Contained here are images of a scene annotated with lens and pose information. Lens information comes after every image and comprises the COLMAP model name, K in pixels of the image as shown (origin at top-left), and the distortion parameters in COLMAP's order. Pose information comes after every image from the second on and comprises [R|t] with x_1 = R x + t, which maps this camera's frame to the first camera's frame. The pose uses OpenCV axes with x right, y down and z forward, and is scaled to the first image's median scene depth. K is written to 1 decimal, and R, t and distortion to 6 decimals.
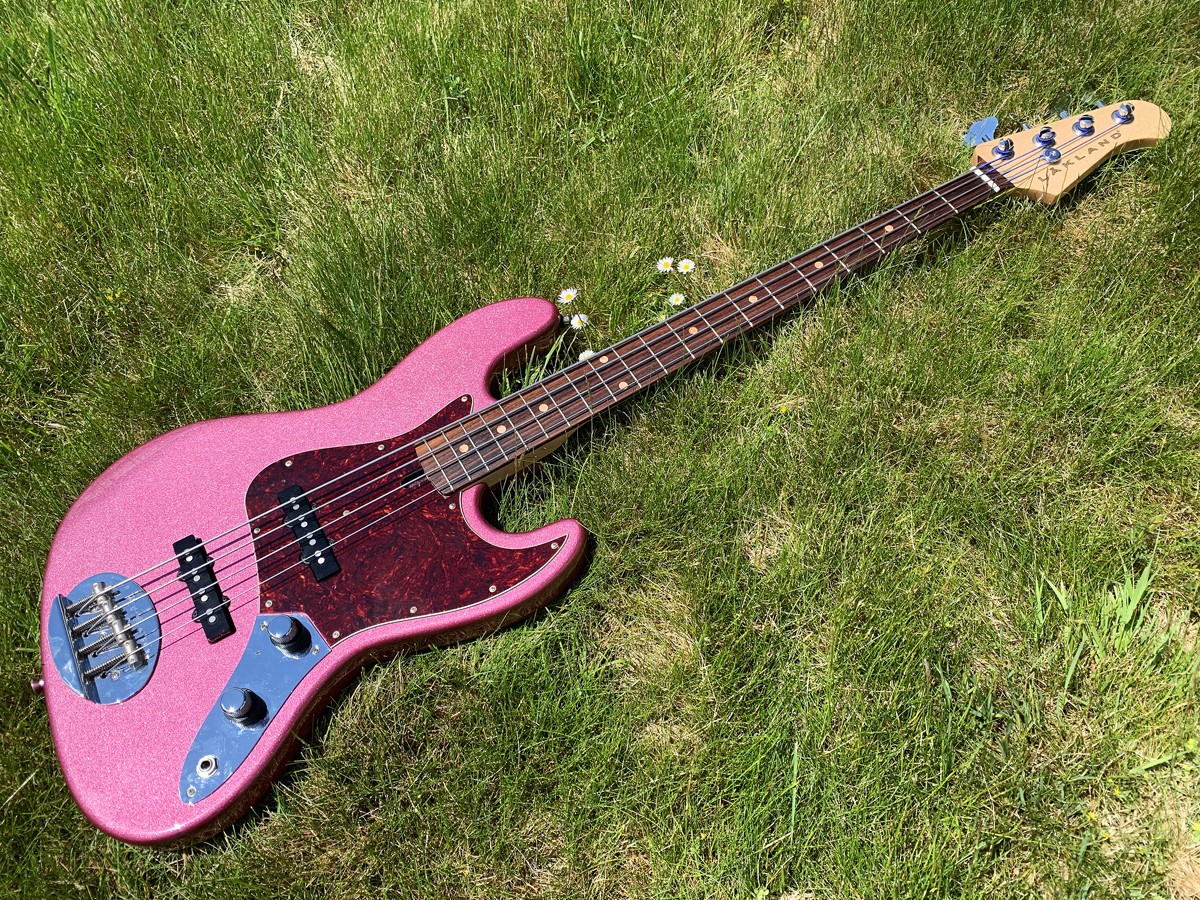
lens RADIAL K [[908.8, 0, 599.9], [0, 908.8, 454.3], [0, 0, 1]] dist [-0.022928, 0.000791]
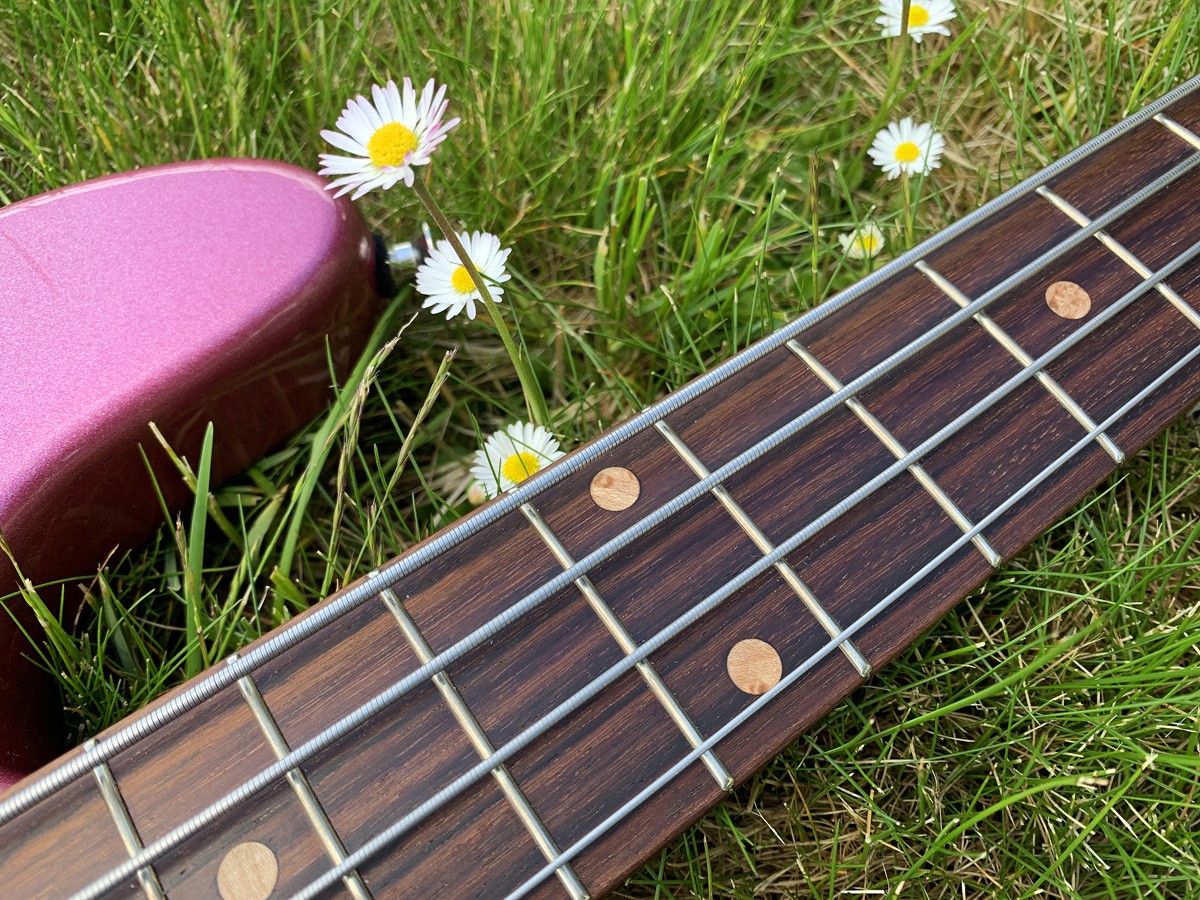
lens RADIAL K [[908.8, 0, 600.3], [0, 908.8, 449.5], [0, 0, 1]] dist [-0.022928, 0.000791]
pose [[0.991608, -0.056591, 0.116239, -0.018642], [0.046128, 0.994799, 0.090812, -0.126566], [-0.120773, -0.084688, 0.989061, 0.814174]]
